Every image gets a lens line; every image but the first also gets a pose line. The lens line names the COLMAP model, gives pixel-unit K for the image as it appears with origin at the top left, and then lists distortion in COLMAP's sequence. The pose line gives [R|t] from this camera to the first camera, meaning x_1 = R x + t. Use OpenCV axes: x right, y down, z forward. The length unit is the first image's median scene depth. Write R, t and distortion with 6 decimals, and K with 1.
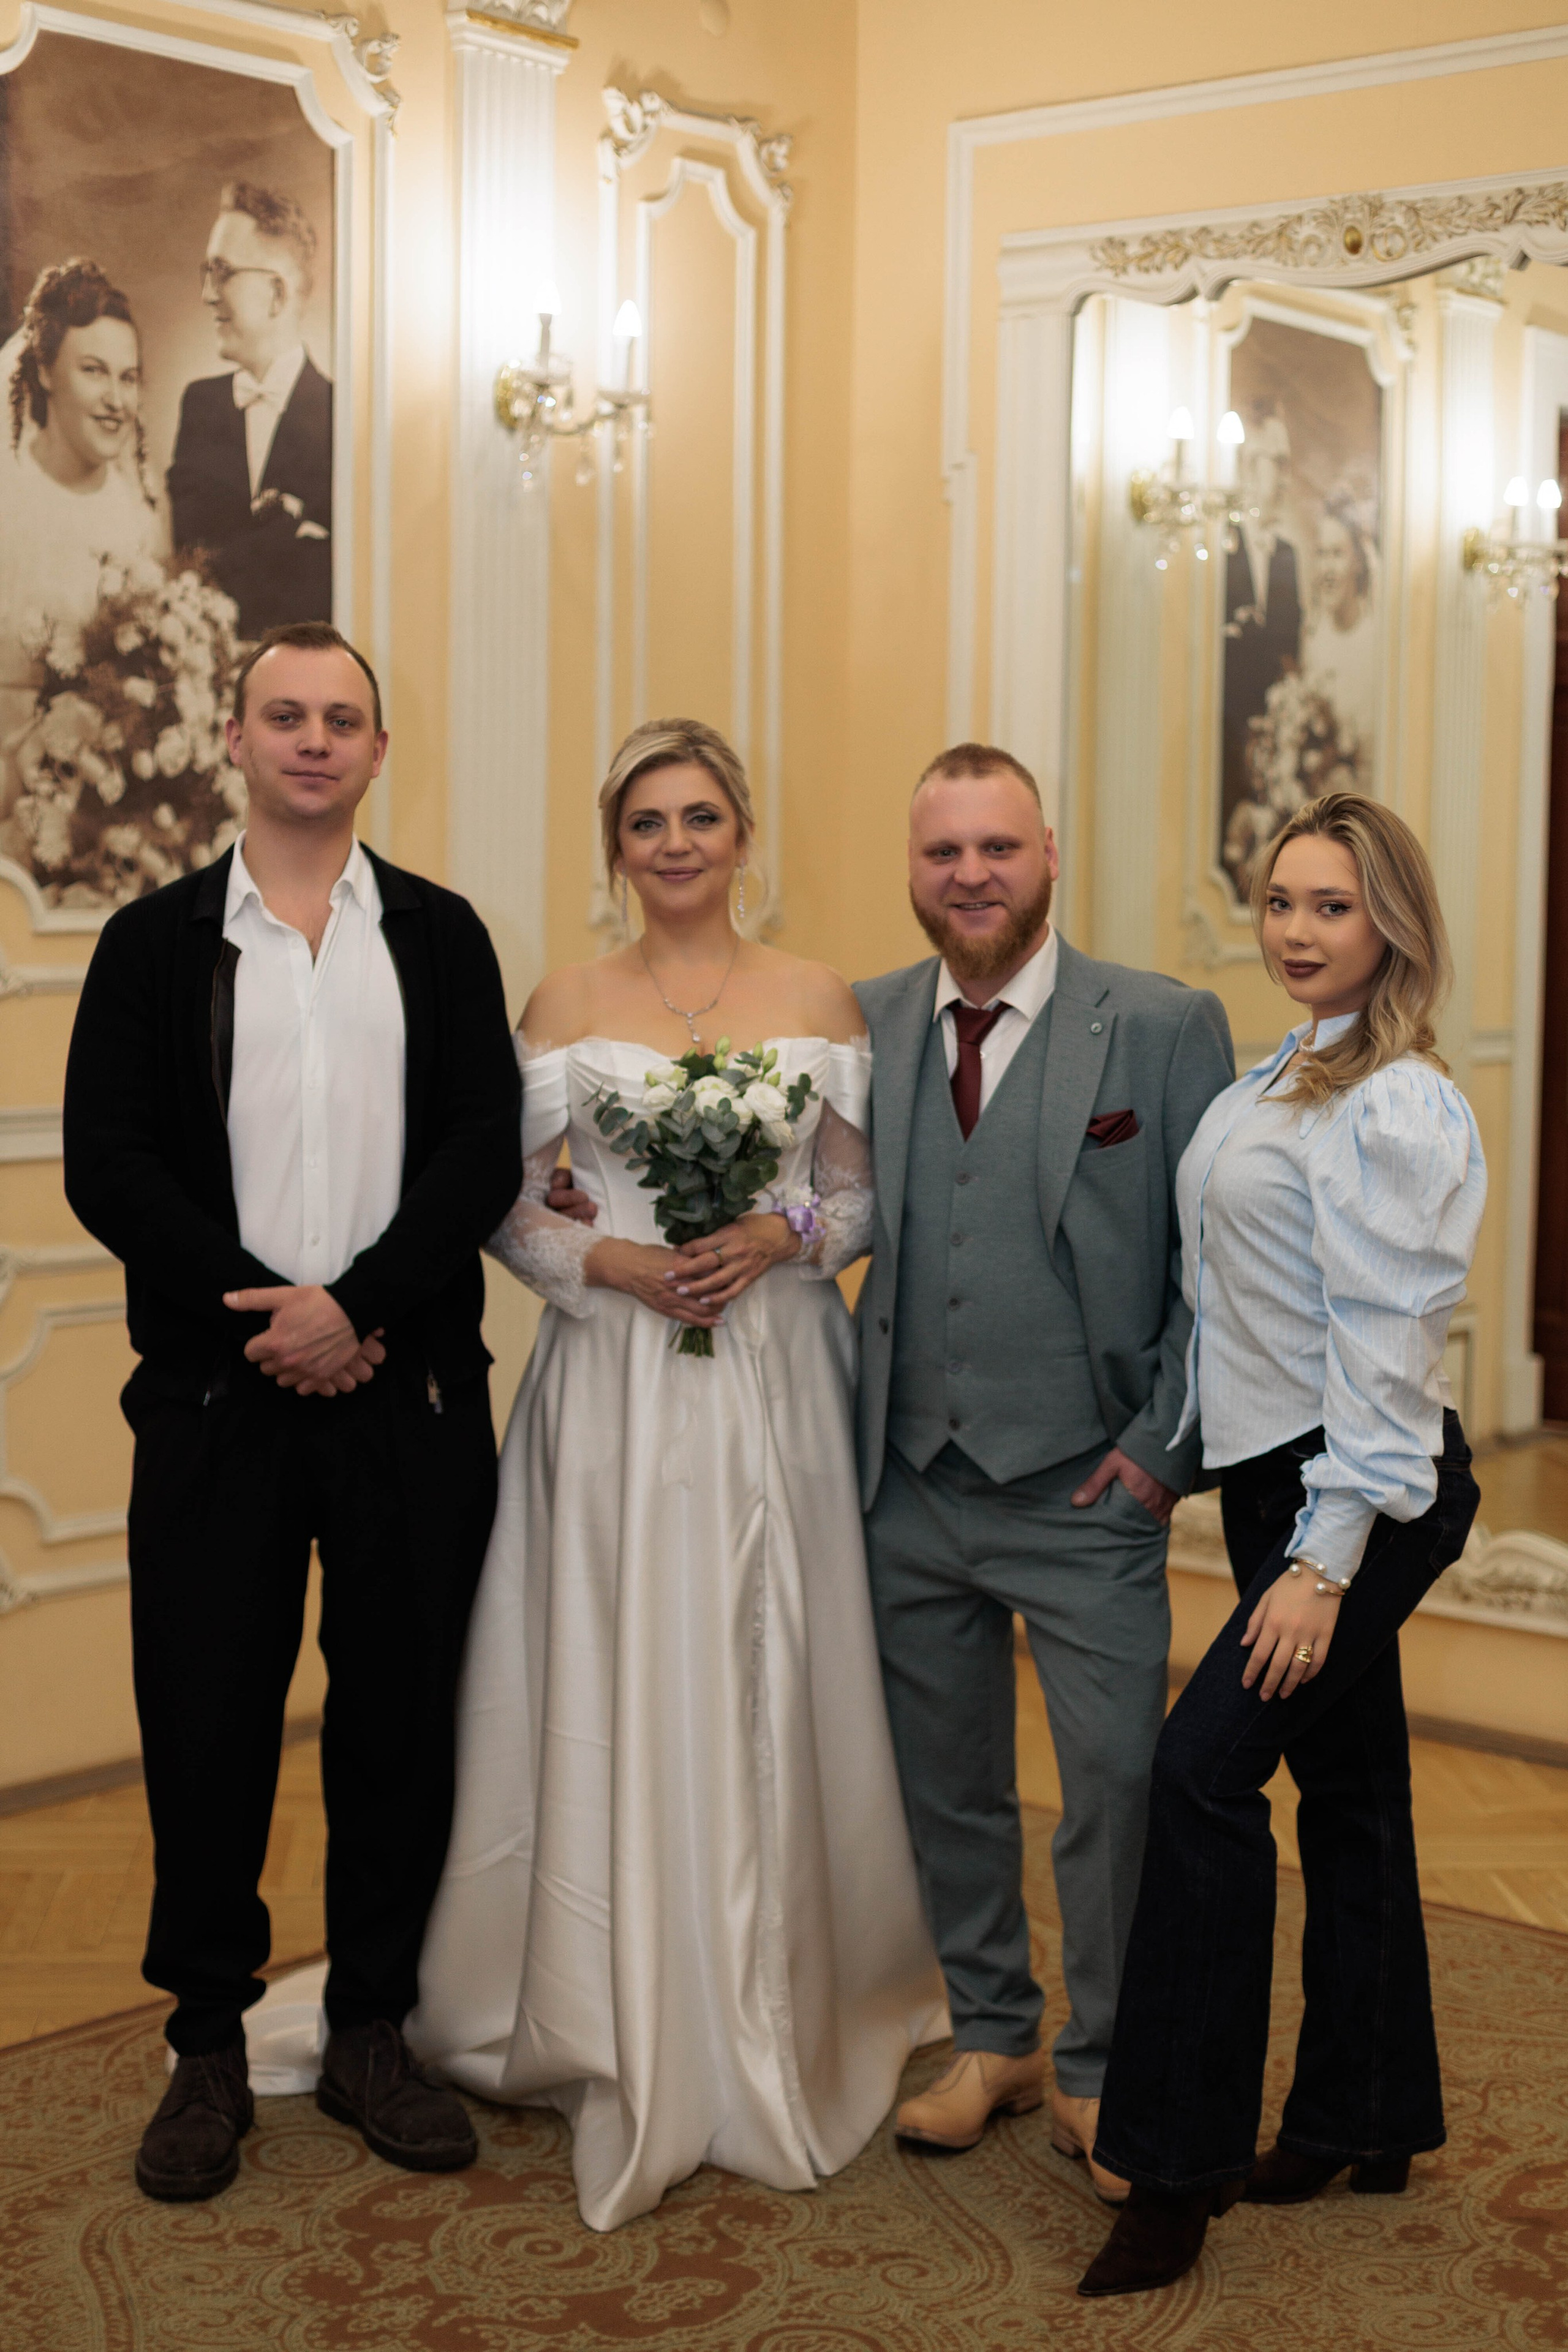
lens RADIAL K [[3765.6, 0, 652.0], [0, 3765.6, 1195.9], [0, 0, 1]] dist [-0.039502, 0.000000]
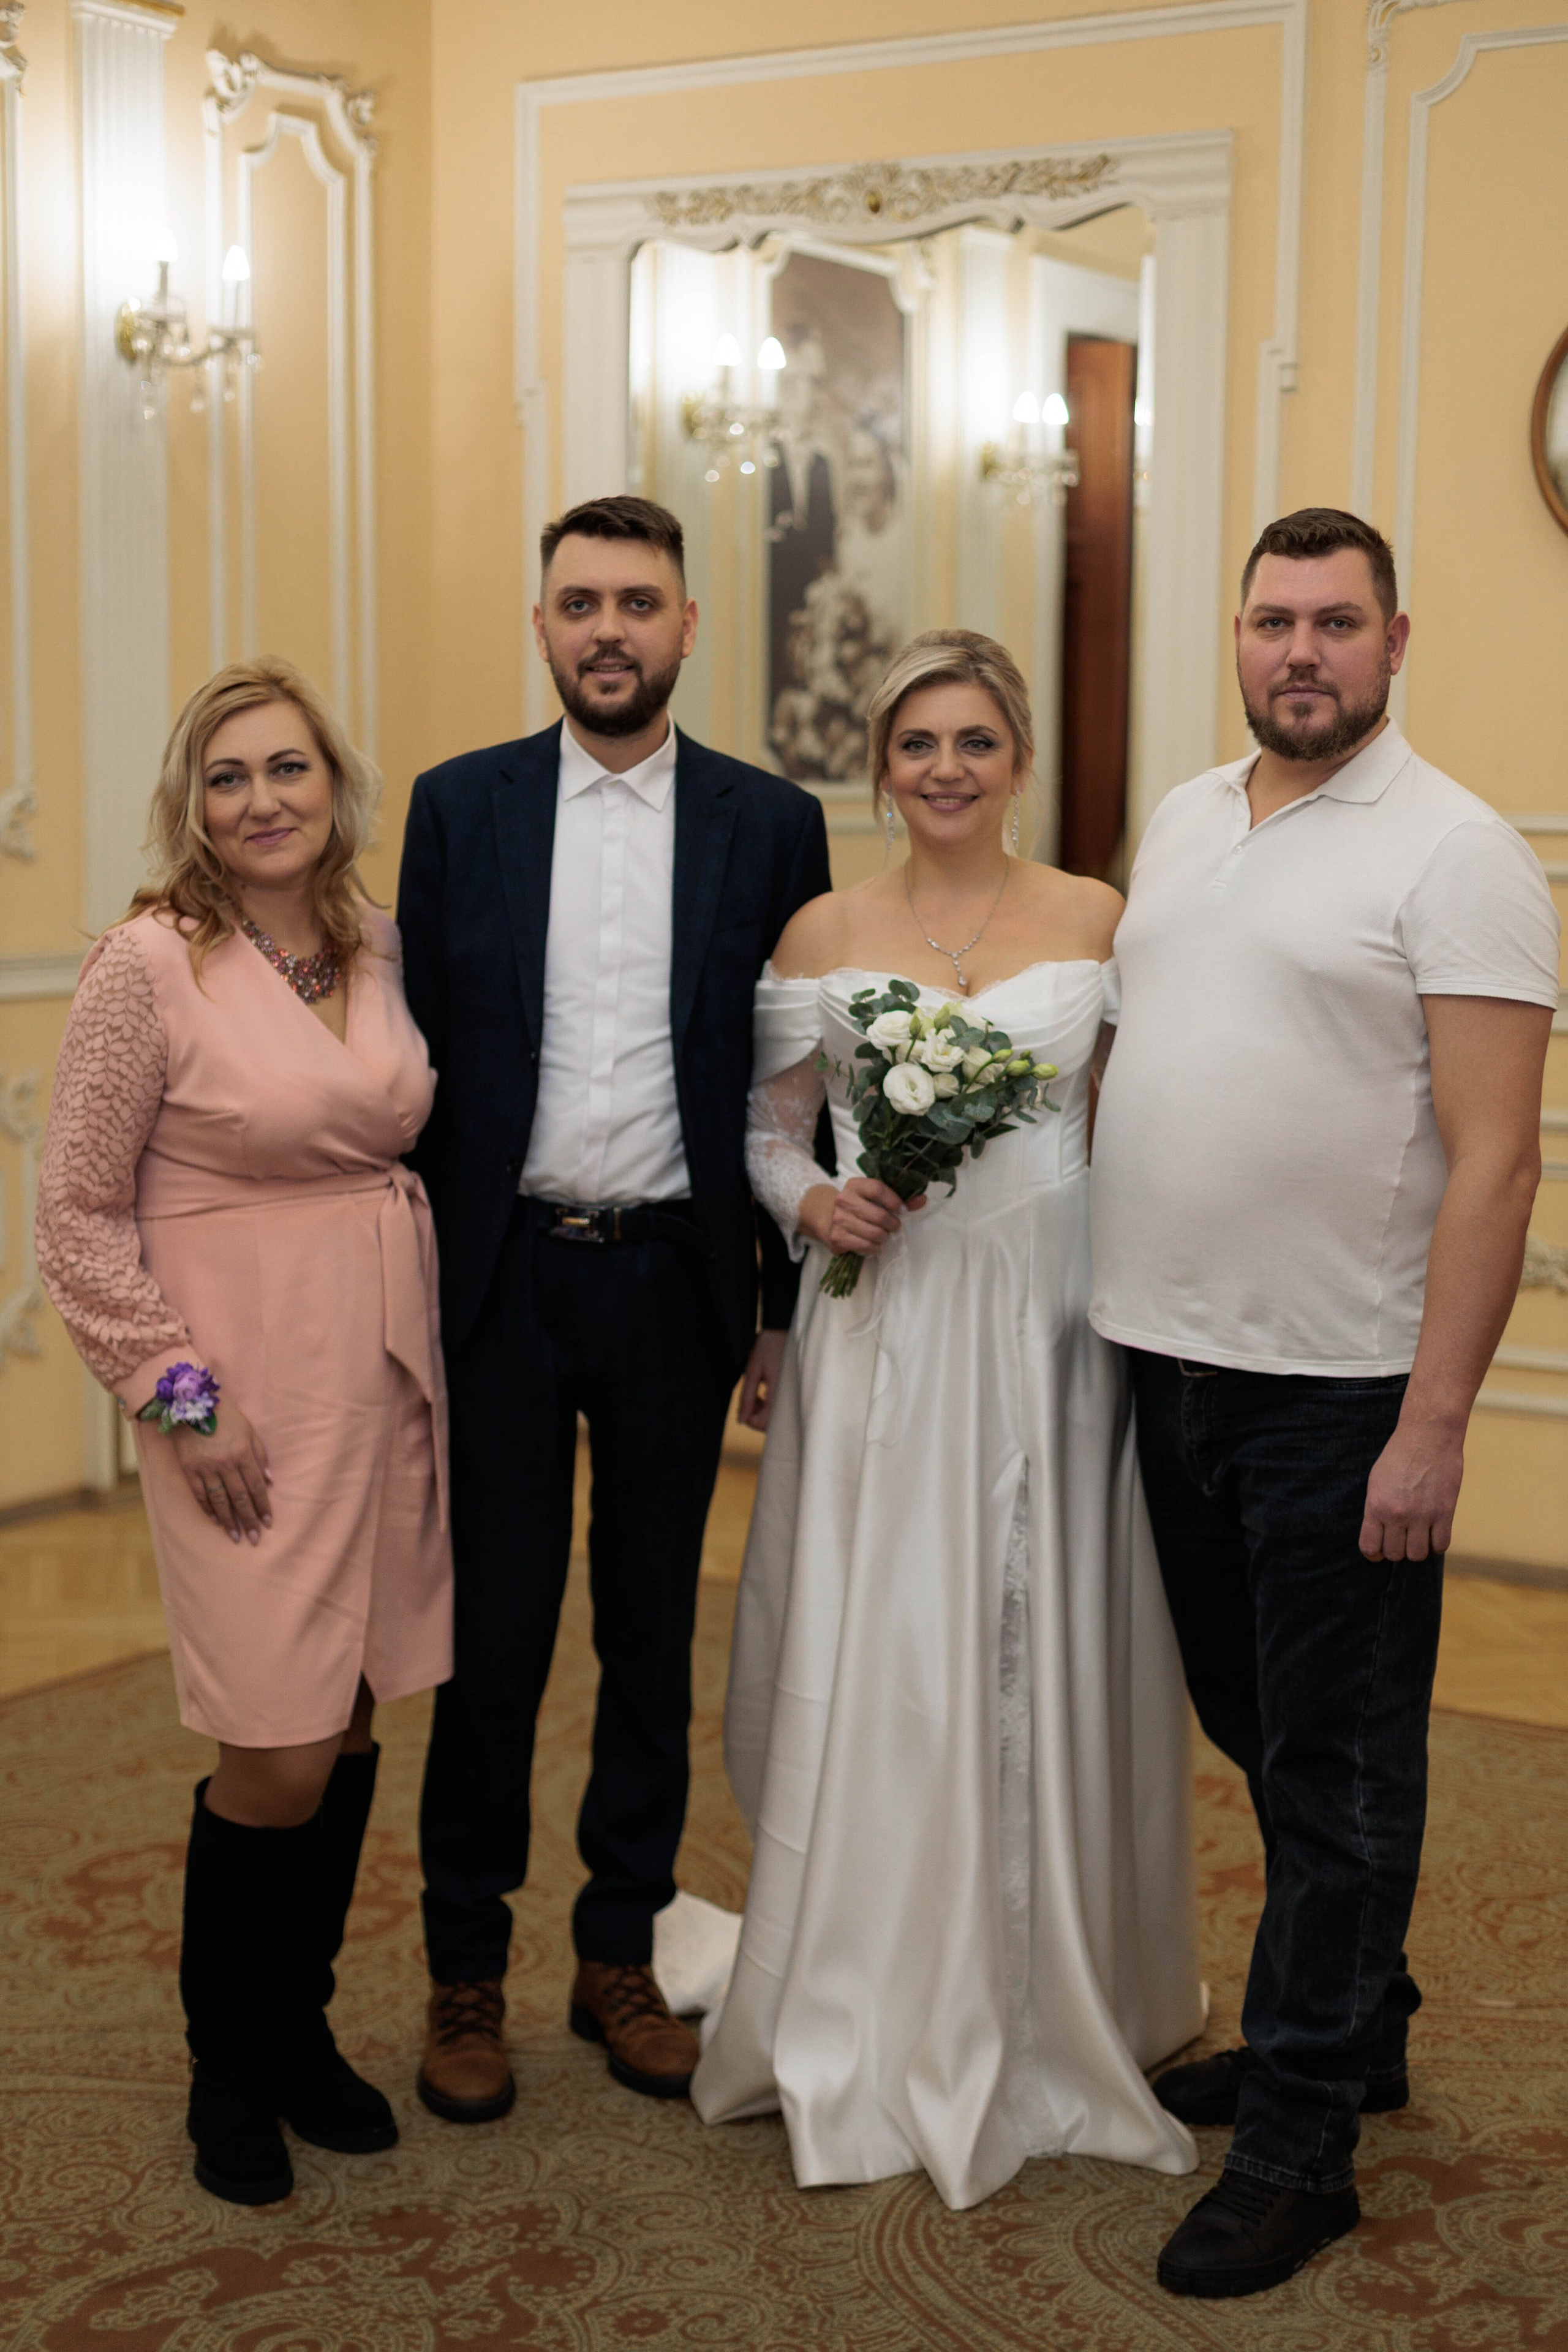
lens RADIAL K [[3765.6, 0, 742.8], [0, 3765.6, 1193.0], [0, 0, 1]] dist [-0.039502, 0.000000]
pose [[0.989660, -0.021342, 0.141834, -0.019308], [0.016756, 0.999300, 0.033445, 0.006873], [-0.142449, -0.030723, 0.989325, -0.119693]]
